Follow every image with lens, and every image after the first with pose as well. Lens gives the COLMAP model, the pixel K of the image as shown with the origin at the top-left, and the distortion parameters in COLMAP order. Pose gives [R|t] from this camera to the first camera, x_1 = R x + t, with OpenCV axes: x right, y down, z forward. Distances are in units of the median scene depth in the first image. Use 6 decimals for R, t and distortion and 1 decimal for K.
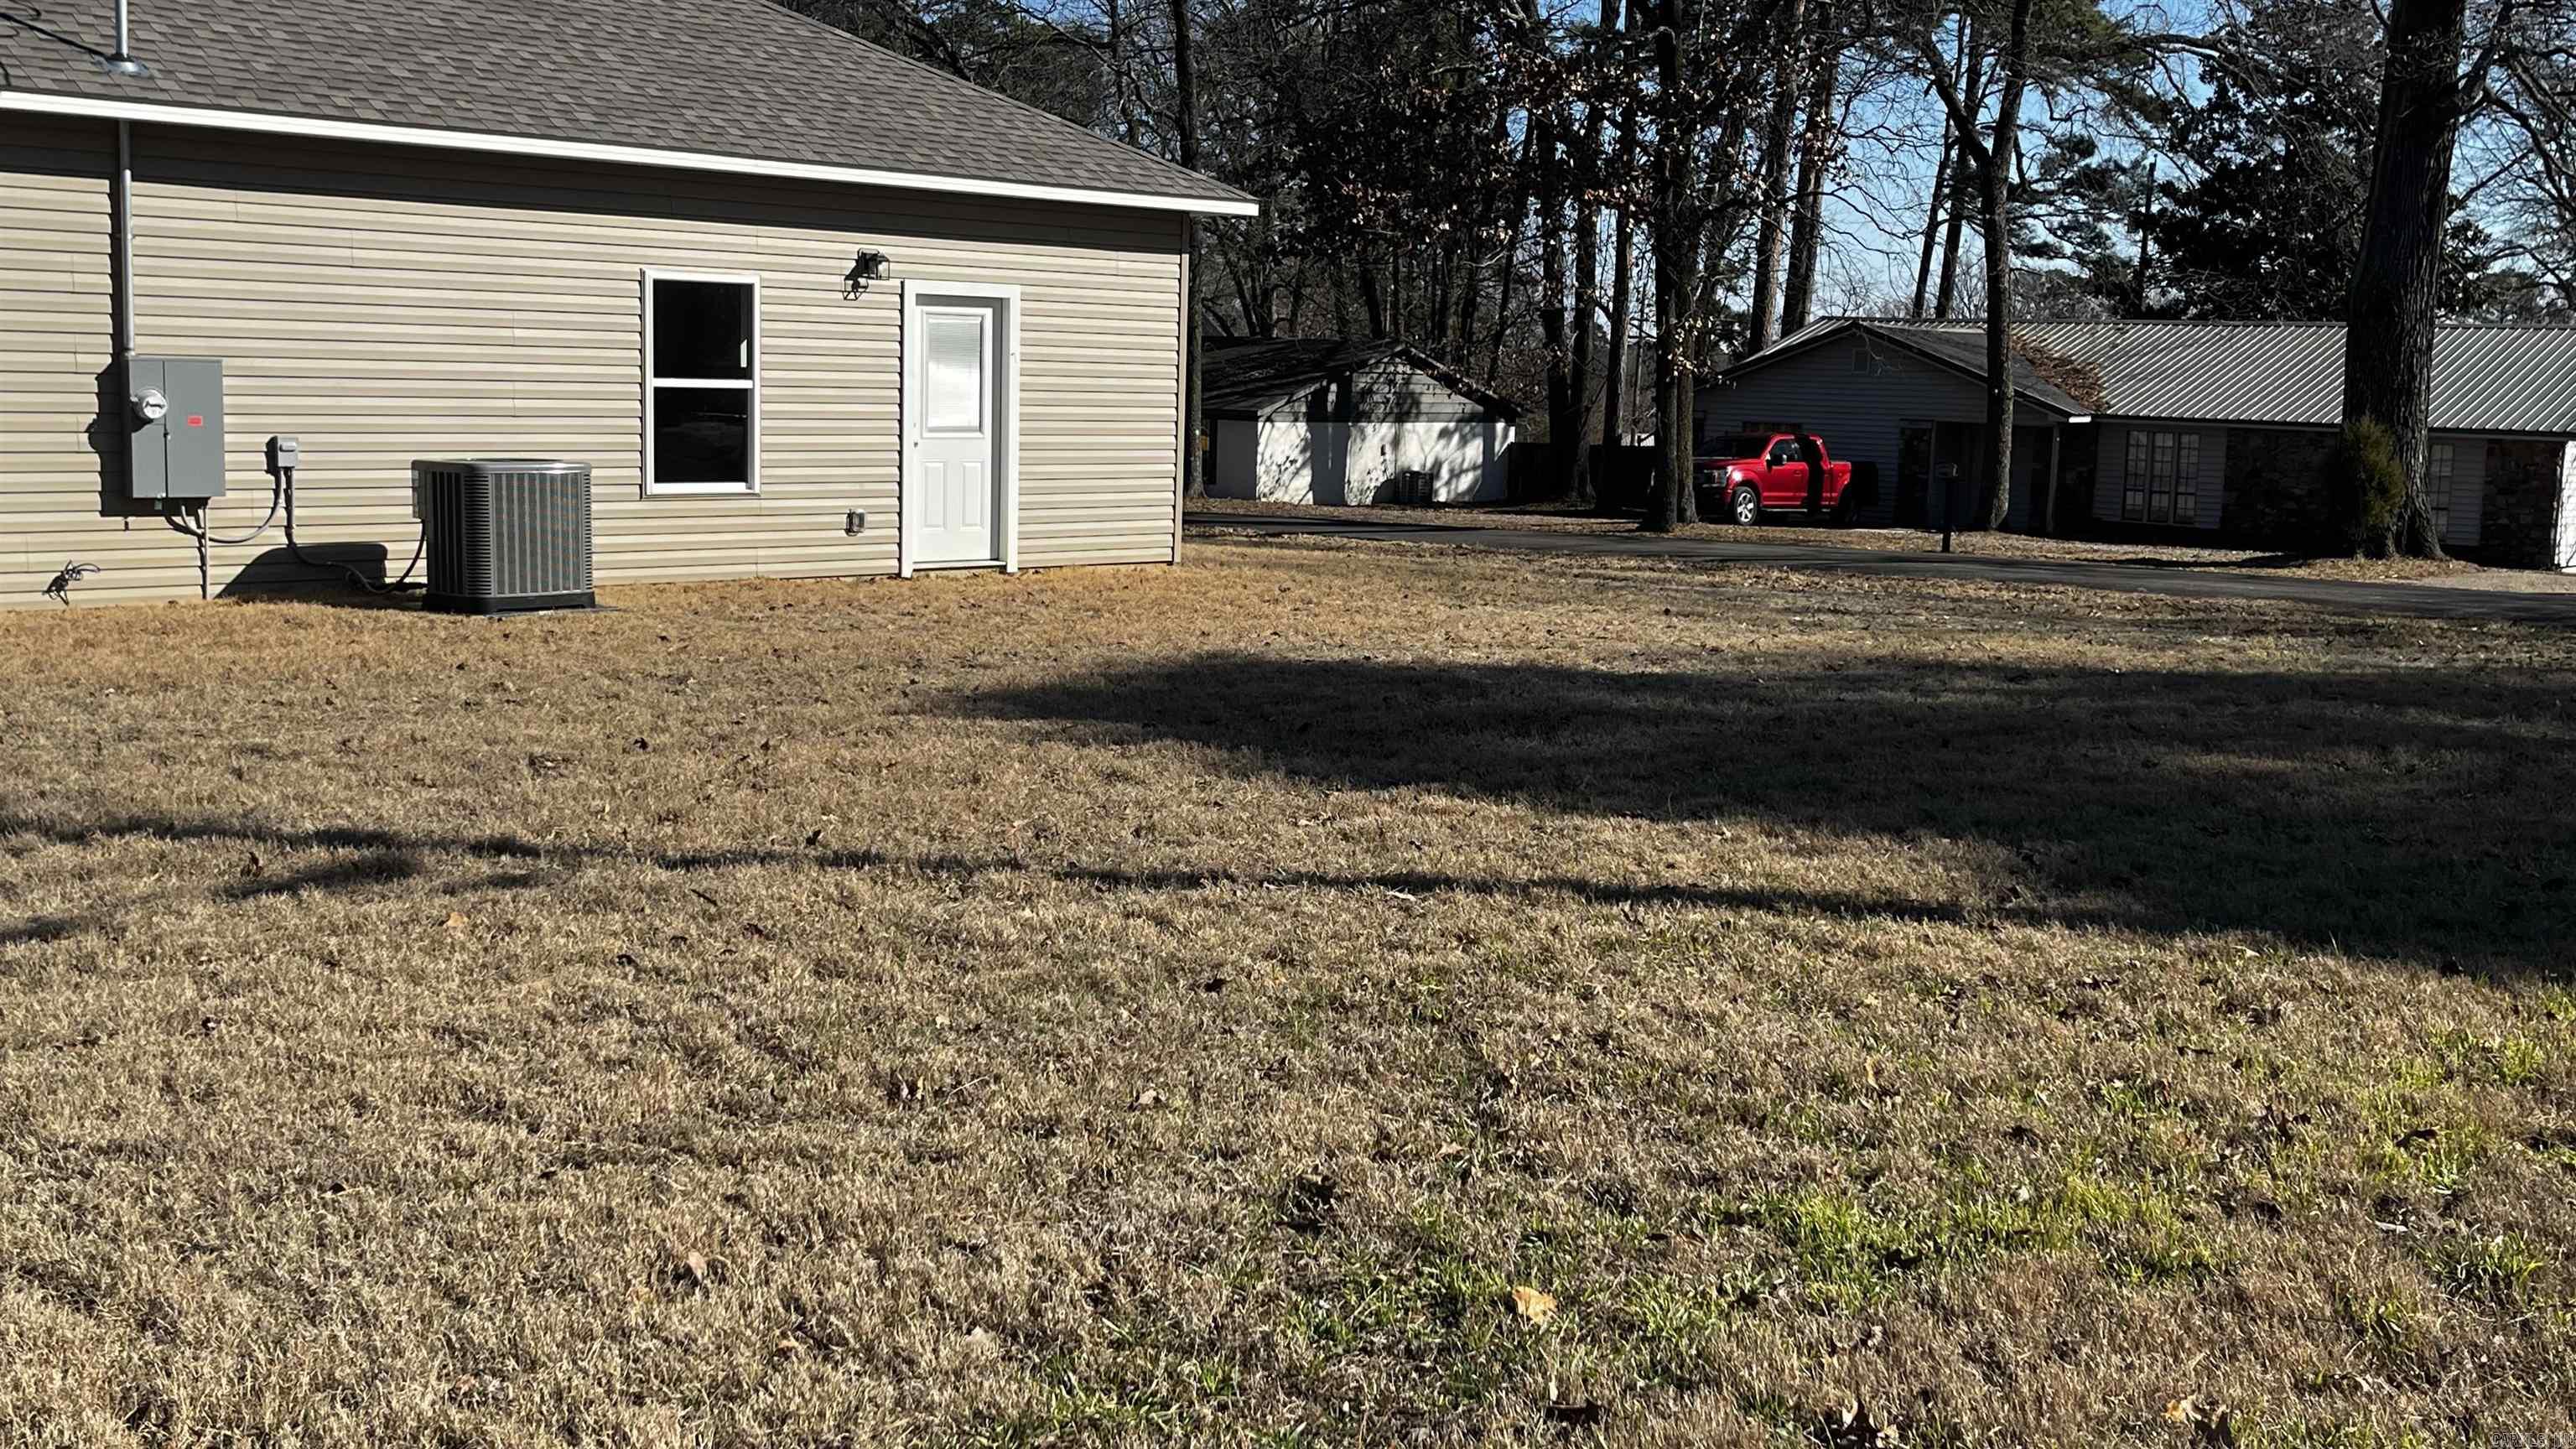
lens RADIAL K [[2560.4, 0, 1291.4], [0, 2560.4, 730.6], [0, 0, 1]] dist [0.116116, -0.285842]
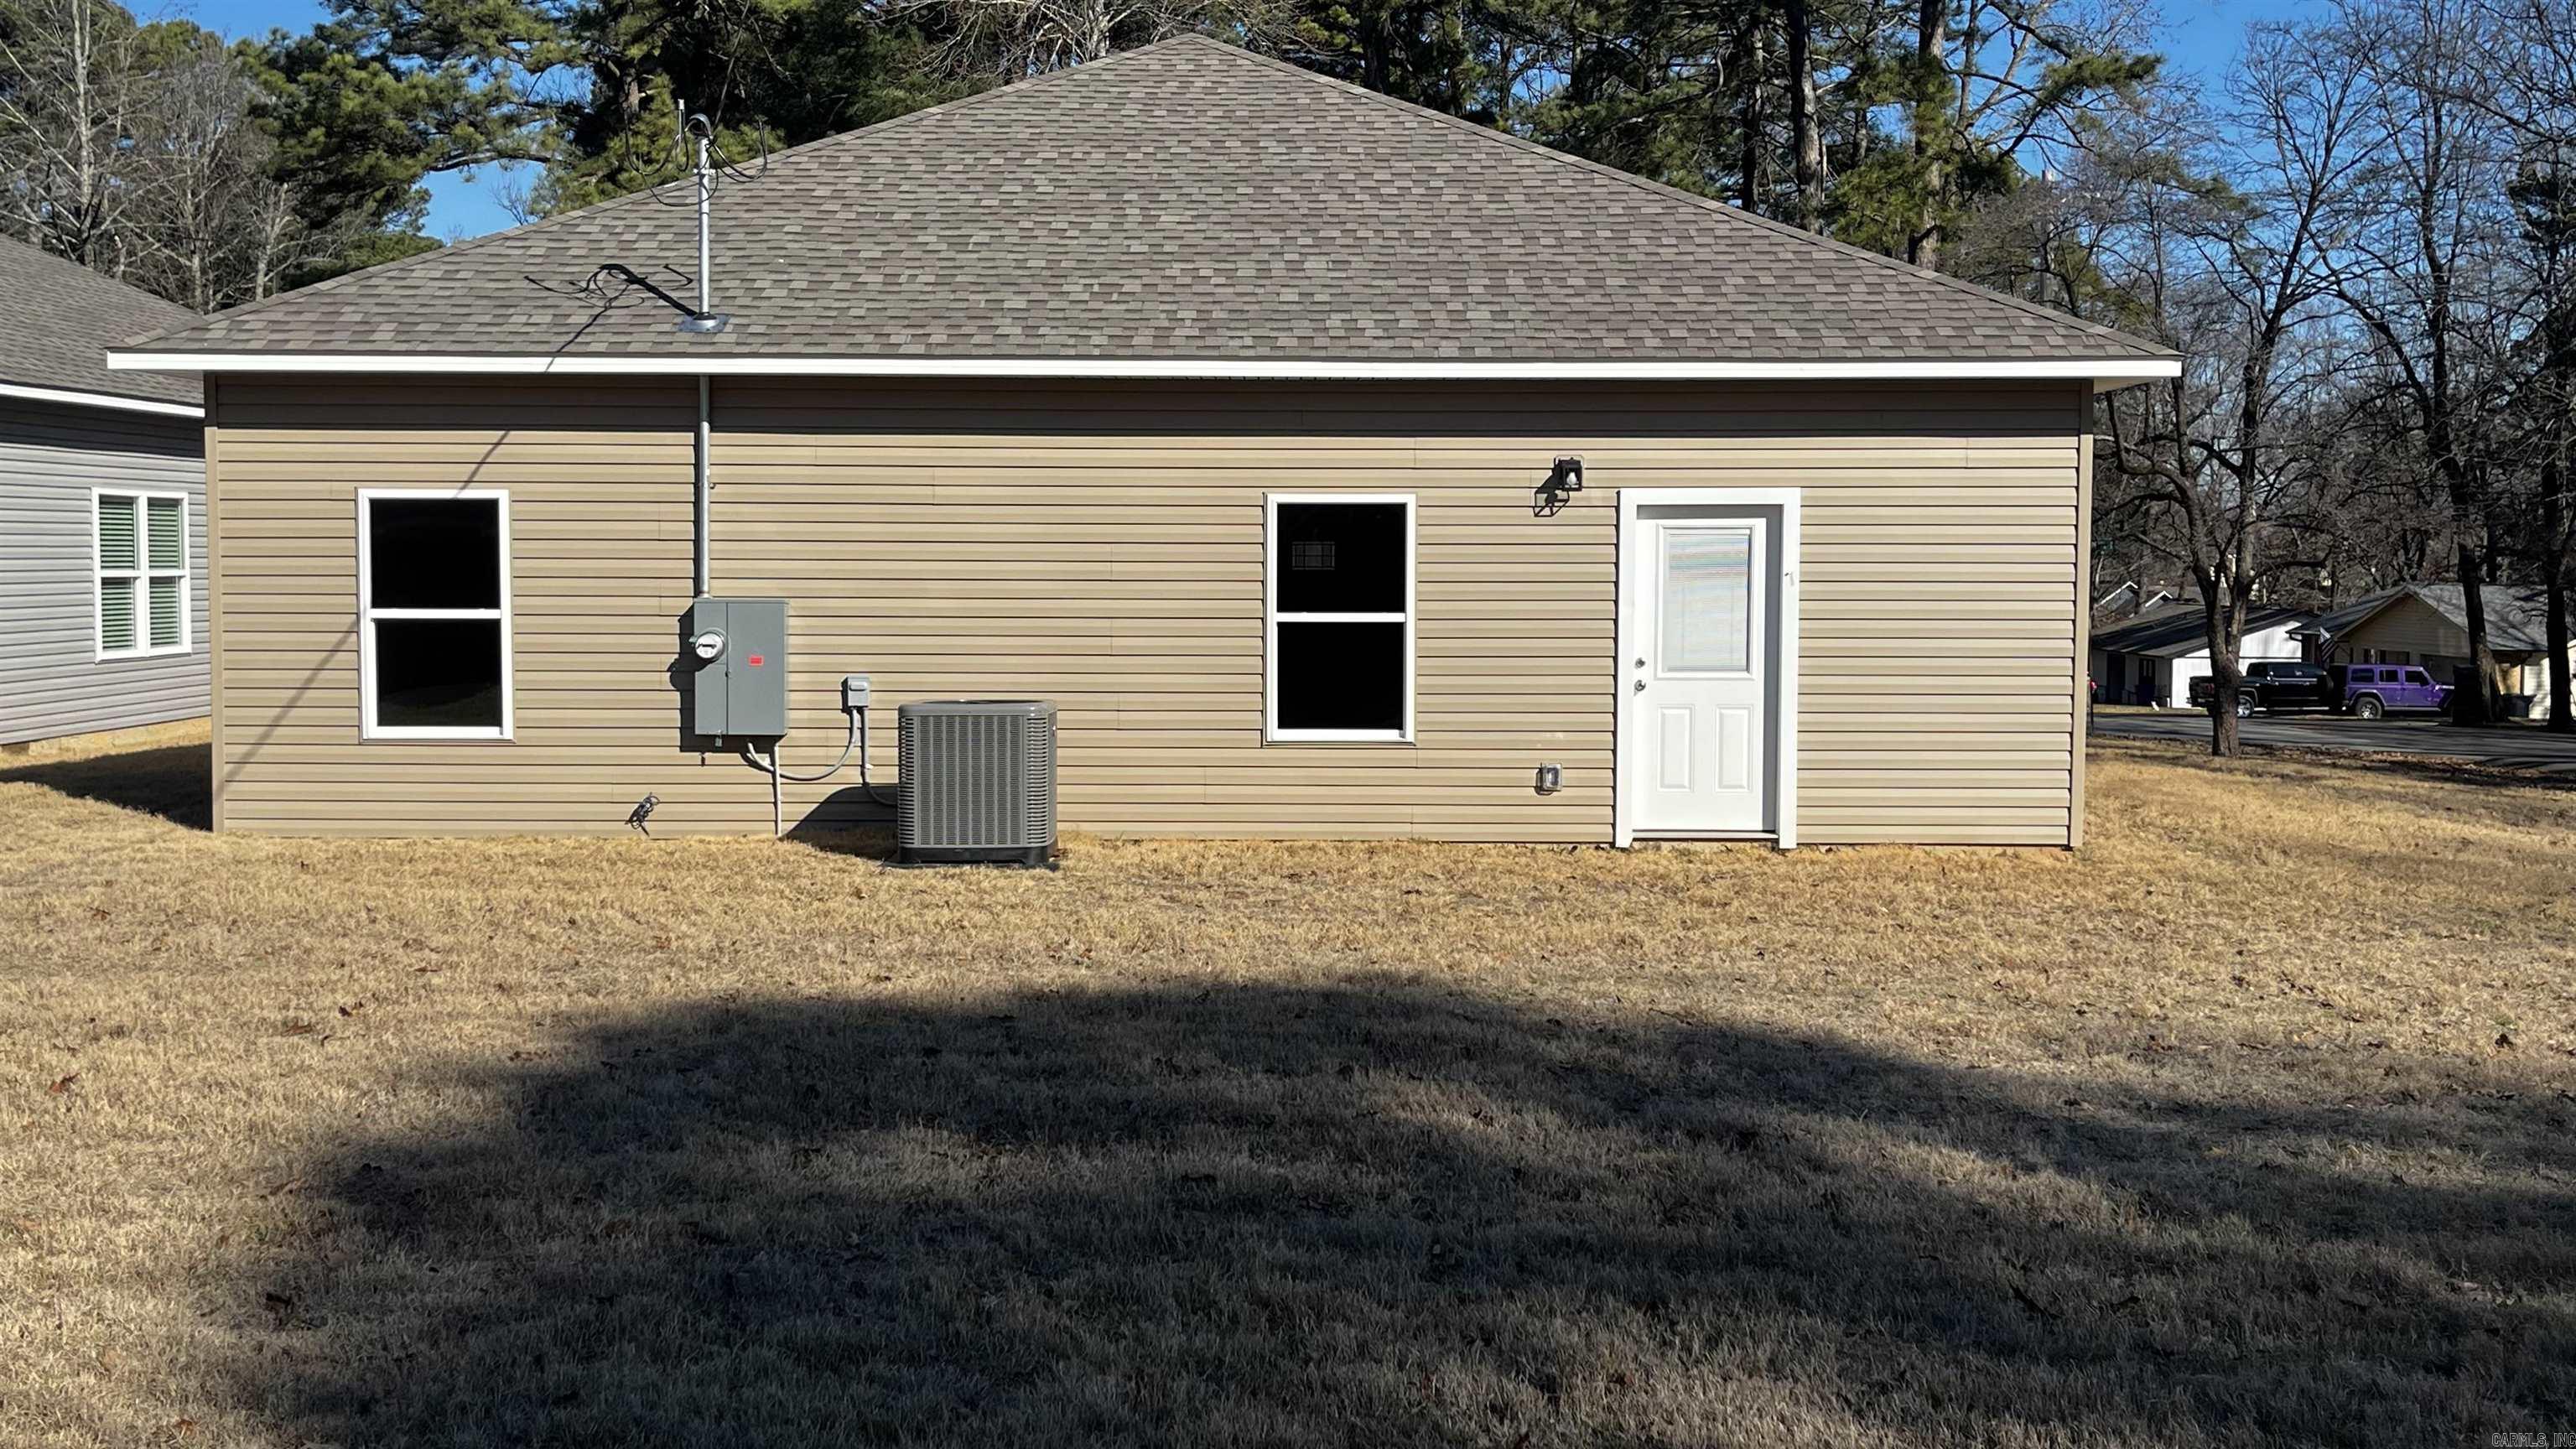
lens RADIAL K [[2560.4, 0, 1291.4], [0, 2560.4, 730.6], [0, 0, 1]] dist [0.116116, -0.285842]
pose [[0.707796, 0.018220, -0.706182, 0.384903], [-0.084281, 0.994705, -0.058810, -0.043548], [0.701371, 0.101143, 0.705584, 0.377048]]
